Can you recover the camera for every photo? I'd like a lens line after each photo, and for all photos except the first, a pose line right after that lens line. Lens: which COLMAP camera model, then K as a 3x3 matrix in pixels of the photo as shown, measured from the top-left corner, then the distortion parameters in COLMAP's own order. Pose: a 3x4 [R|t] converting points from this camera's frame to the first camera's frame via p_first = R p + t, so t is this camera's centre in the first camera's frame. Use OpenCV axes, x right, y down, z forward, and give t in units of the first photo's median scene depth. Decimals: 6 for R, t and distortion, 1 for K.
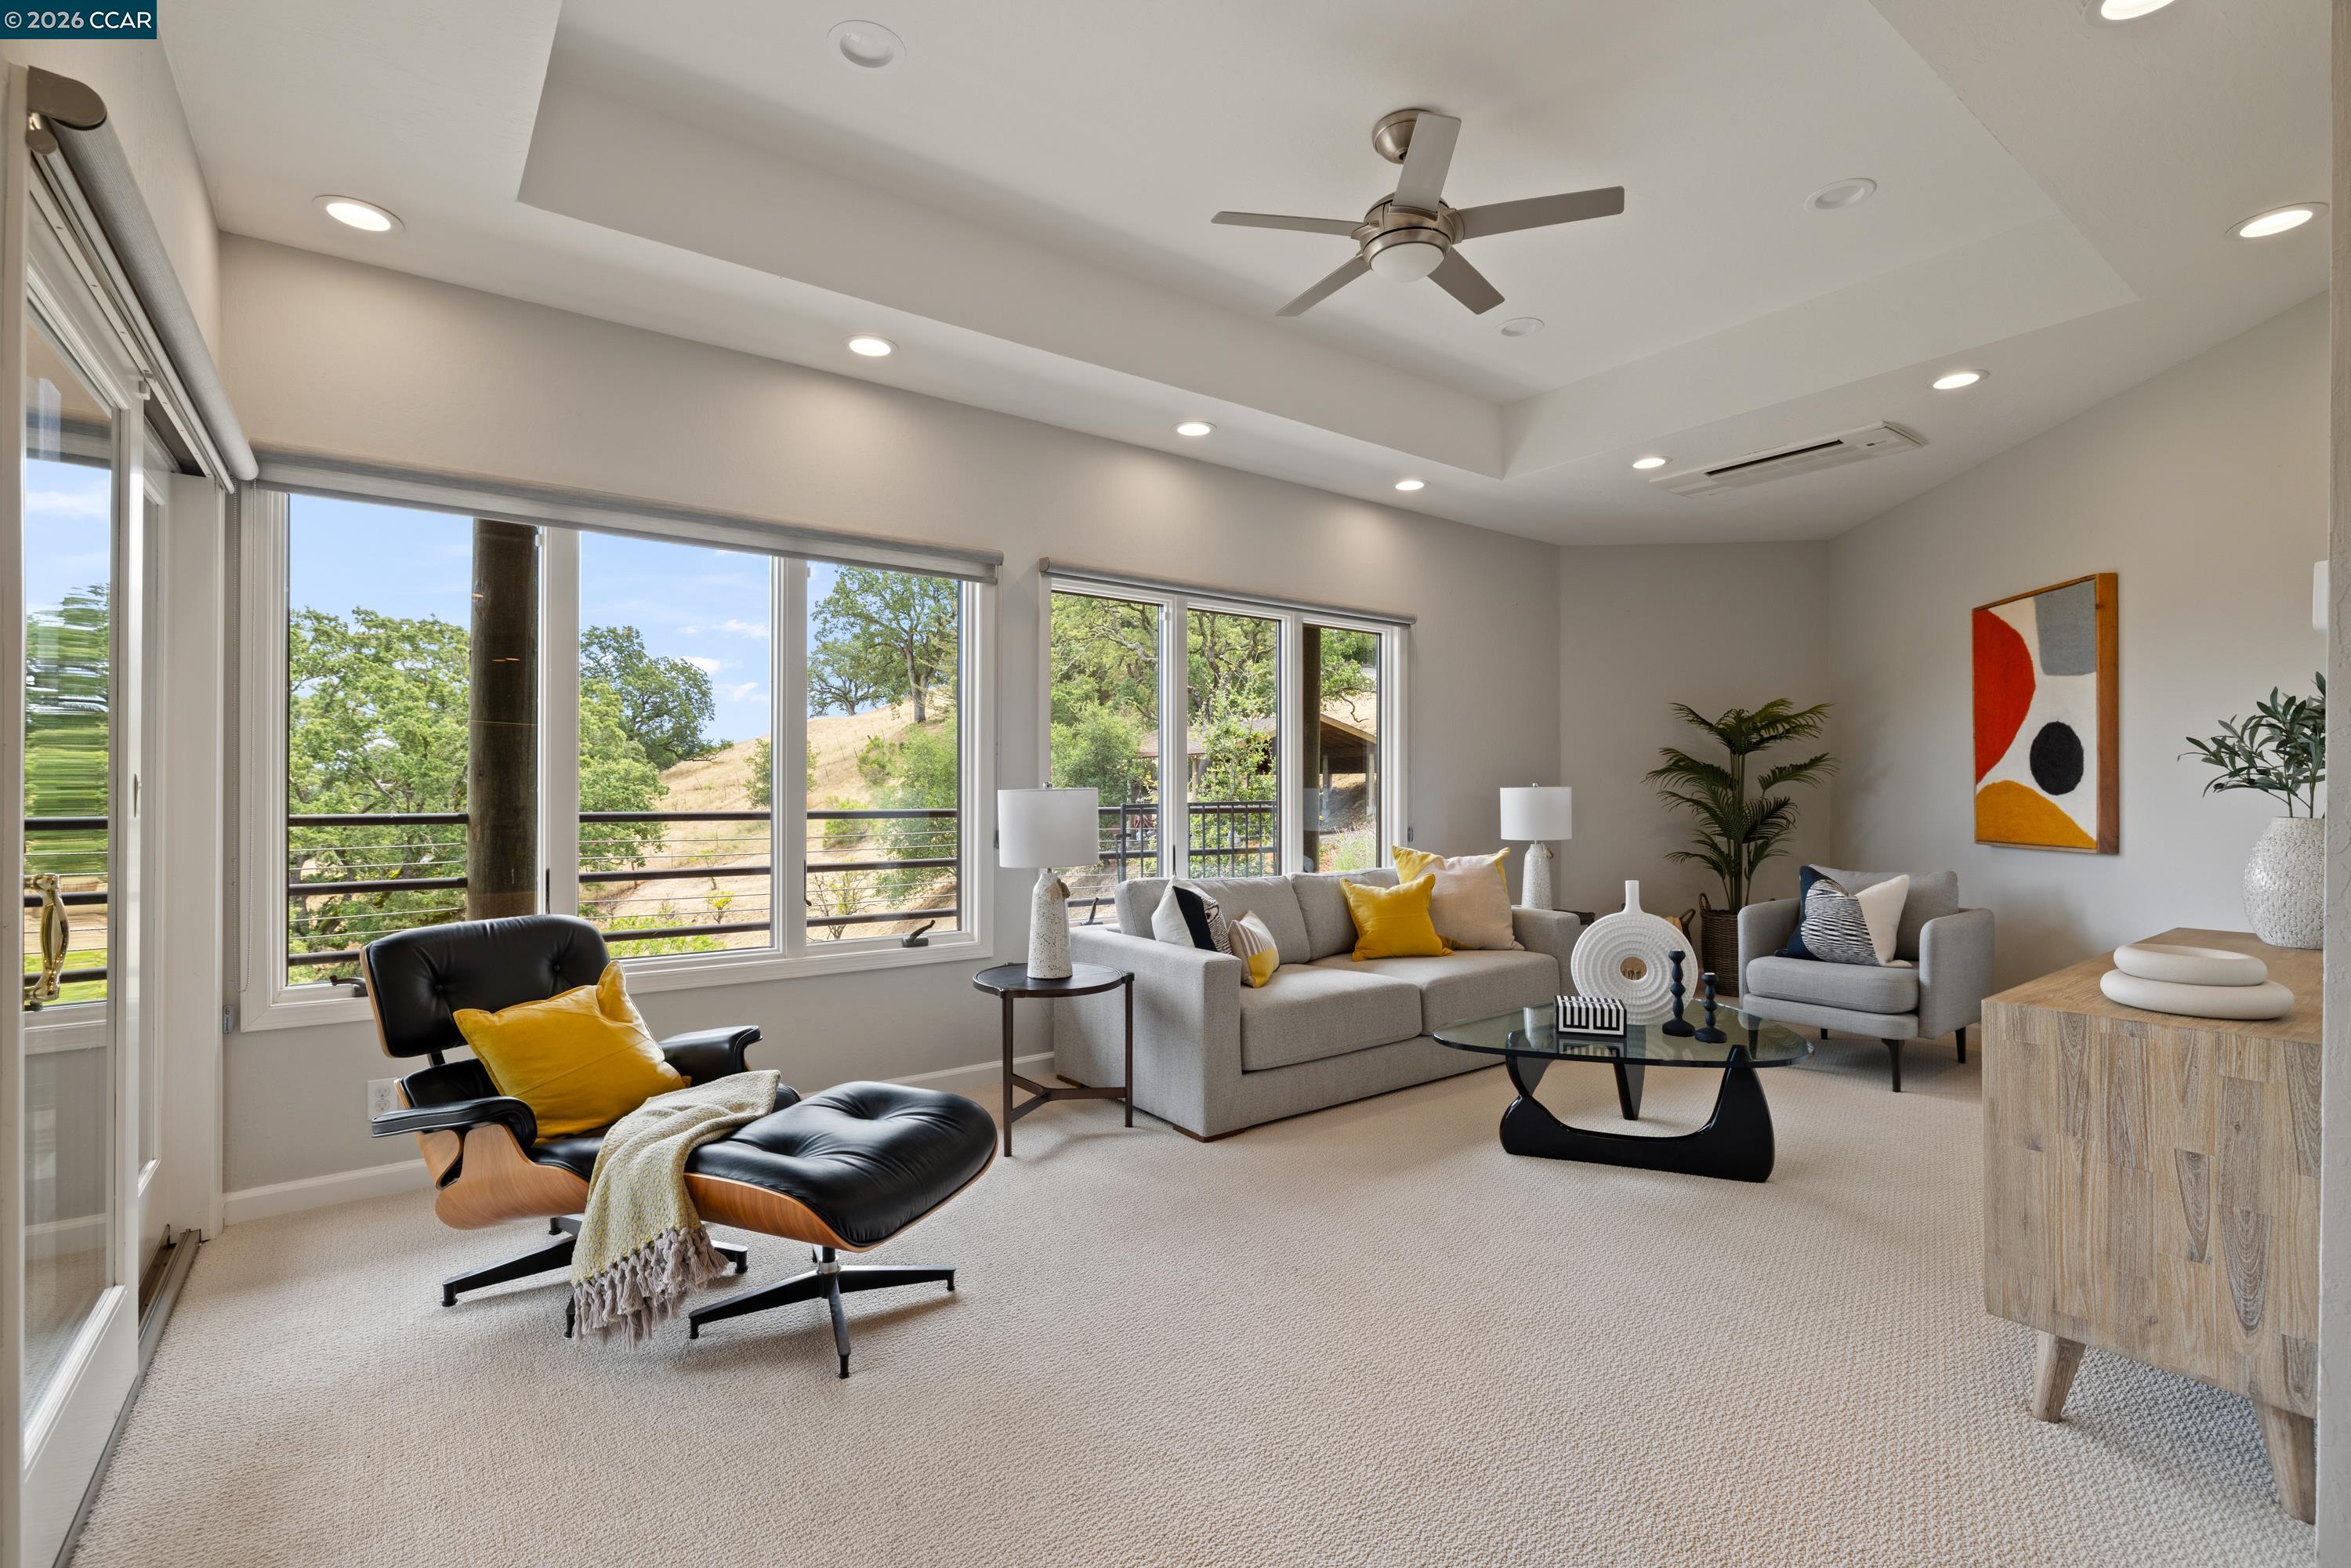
lens RADIAL K [[1049.6, 0, 1166.2], [0, 1049.6, 781.8], [0, 0, 1]] dist [0.000729, -0.000061]
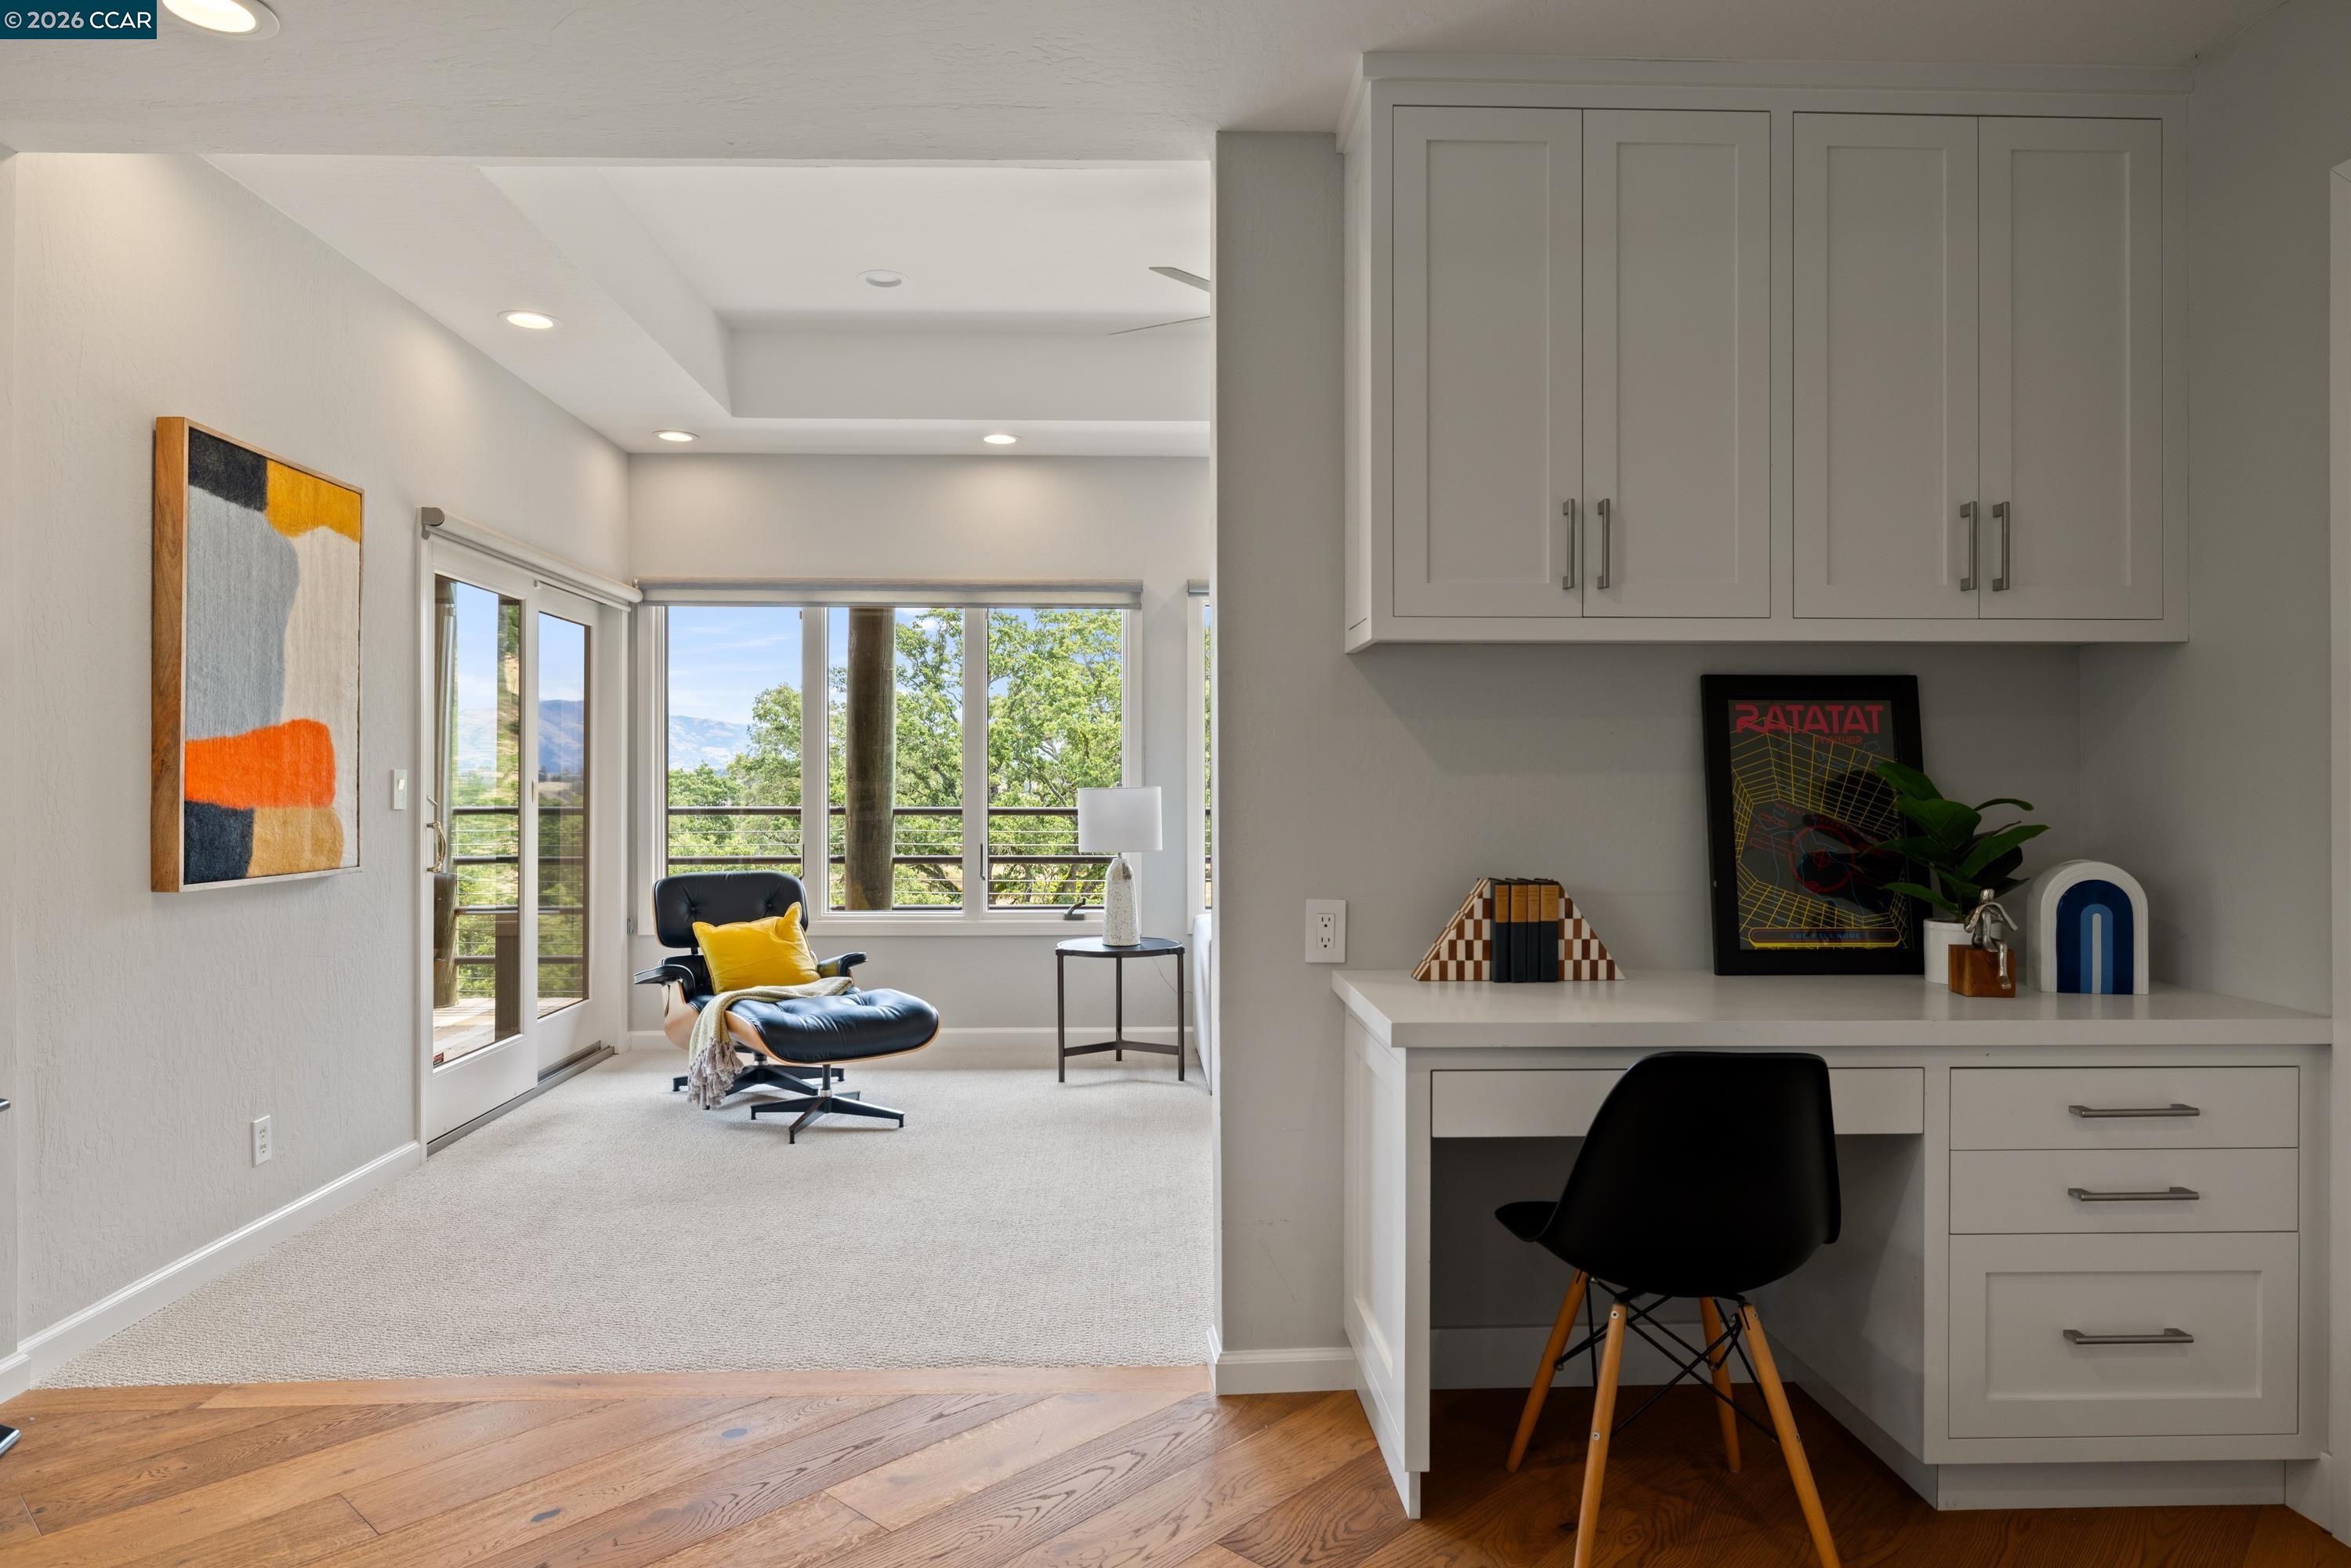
lens RADIAL K [[1406.8, 0, 1175.5], [0, 1406.8, 784.0], [0, 0, 1]] dist [-0.000334, 0.000957]
pose [[0.831987, -0.002360, -0.554791, 0.819334], [0.004490, 0.999987, 0.002480, -0.001662], [0.554778, -0.004555, 0.831986, -0.291305]]
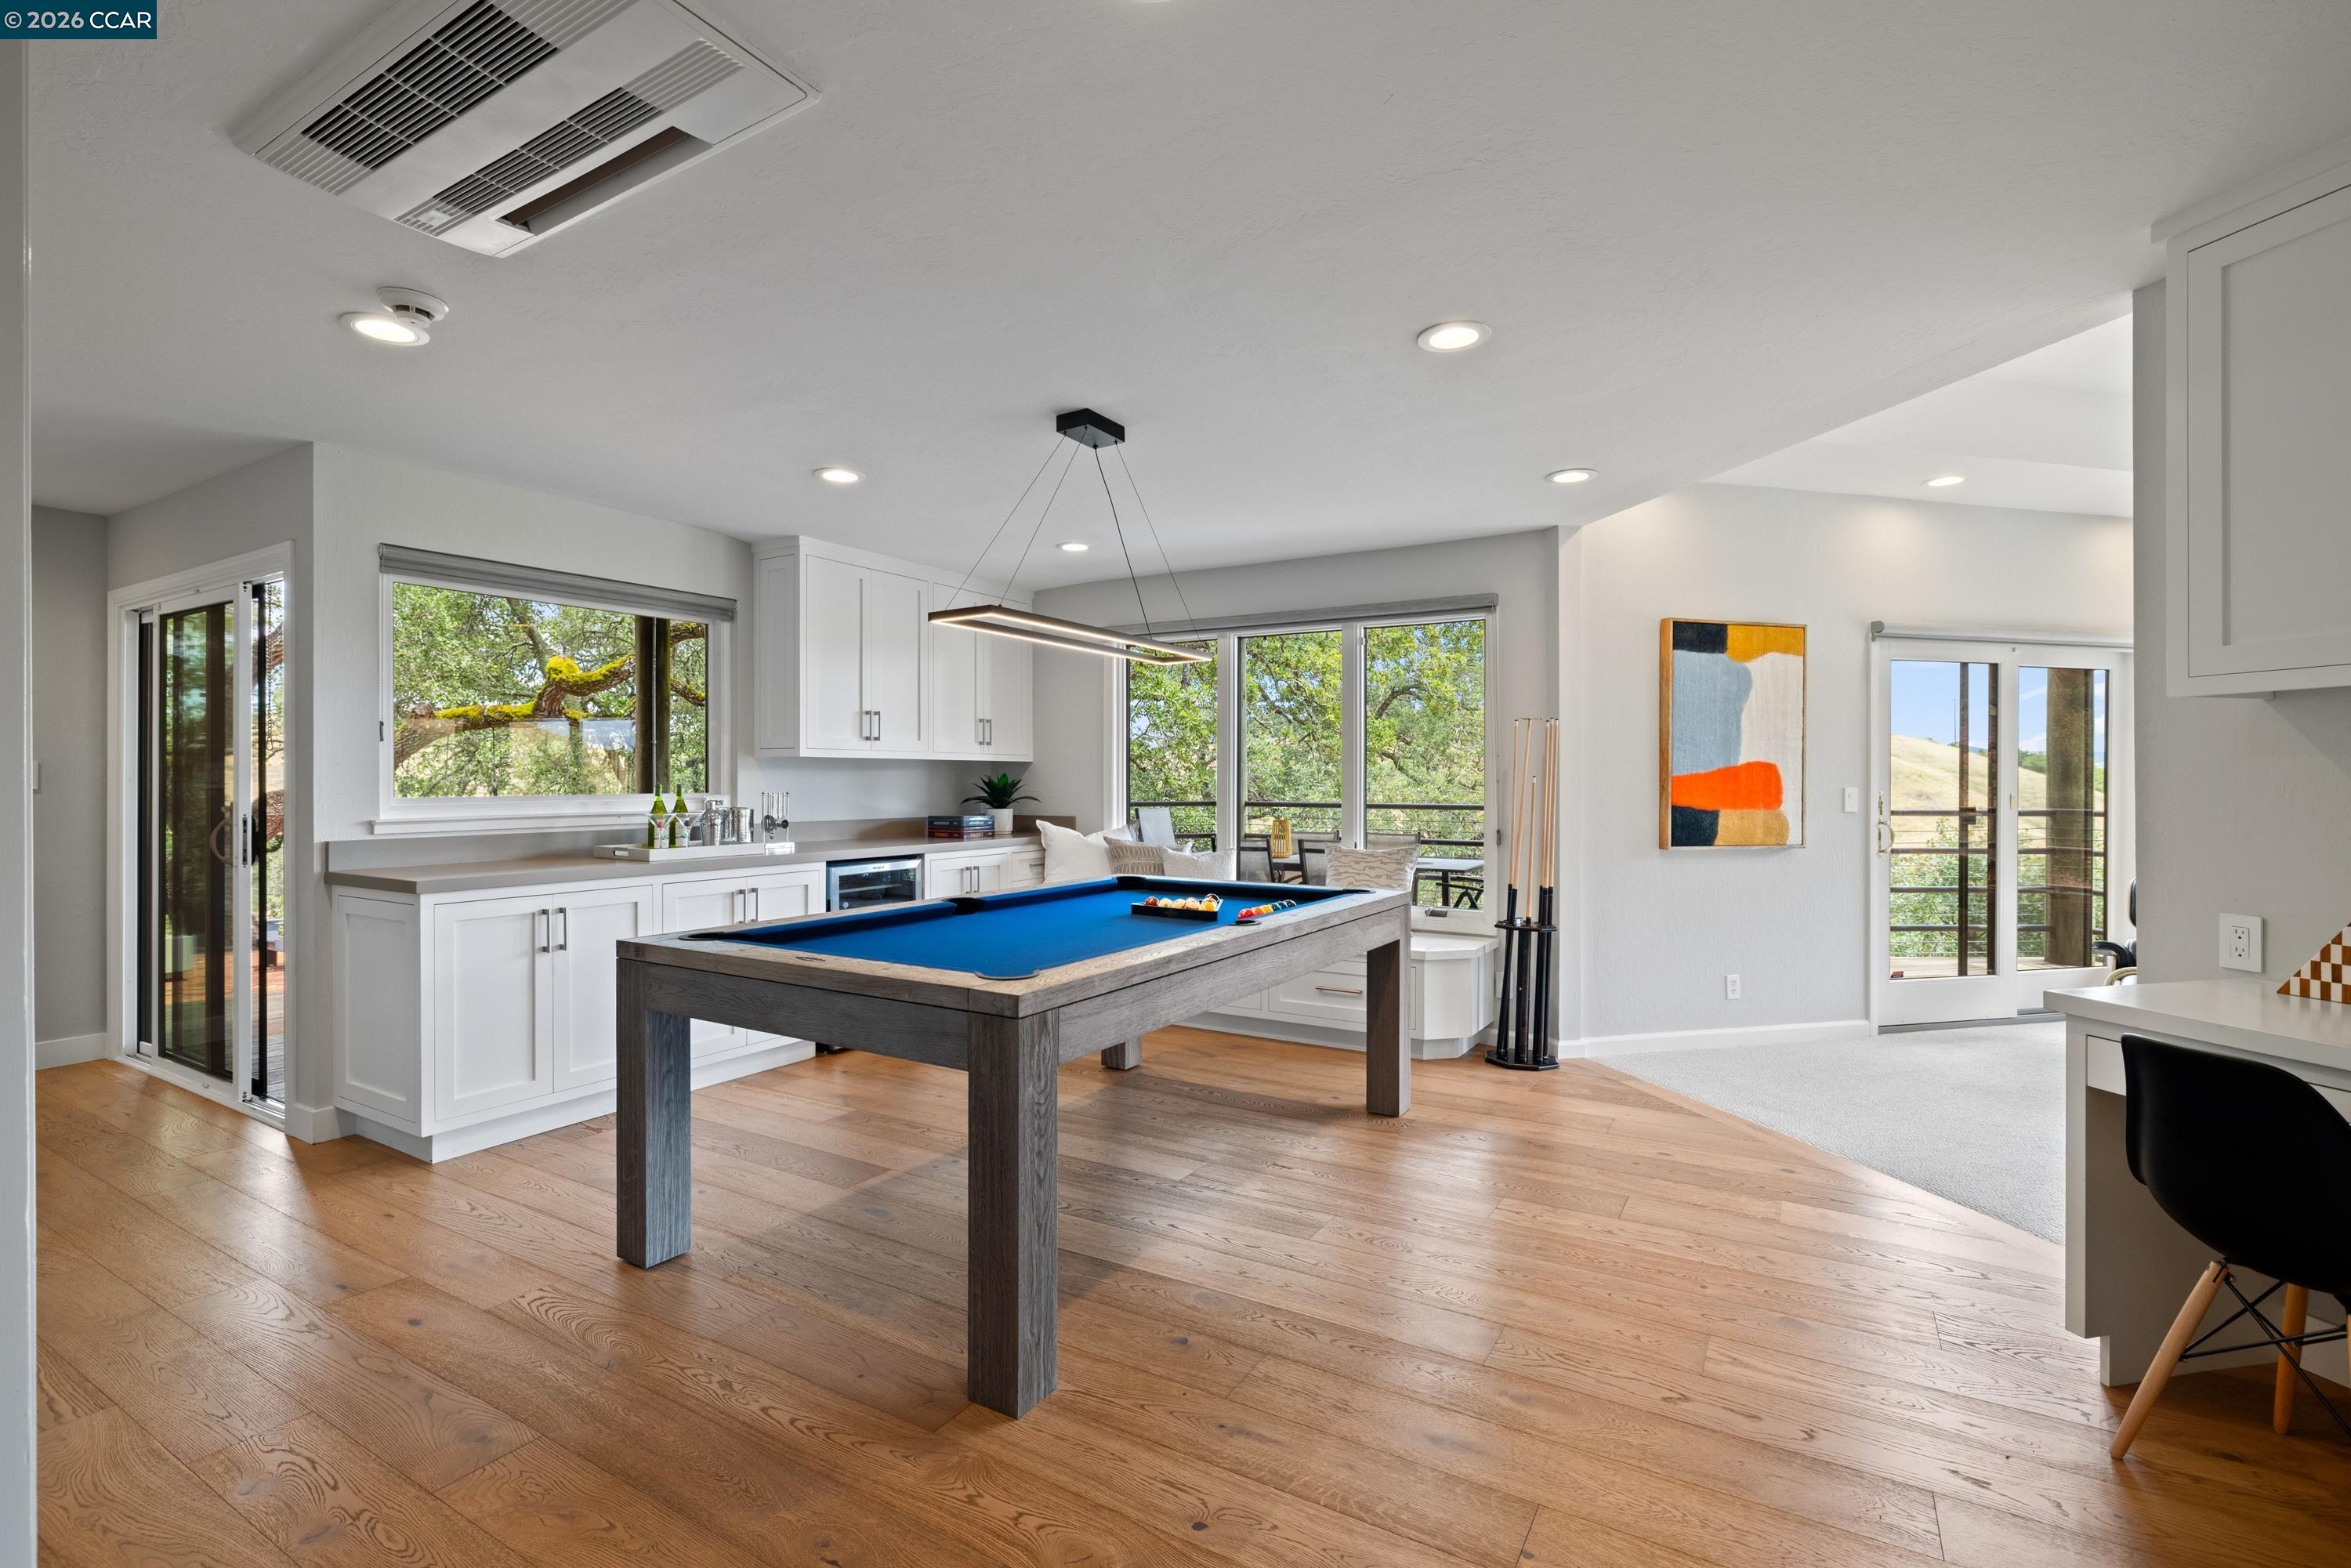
lens RADIAL K [[1049.6, 0, 1166.2], [0, 1049.6, 781.8], [0, 0, 1]] dist [0.000729, -0.000061]
pose [[-0.372640, -0.003118, -0.927971, 1.307937], [0.002212, 0.999989, -0.004248, -0.018034], [0.927973, -0.003636, -0.372629, 0.003308]]
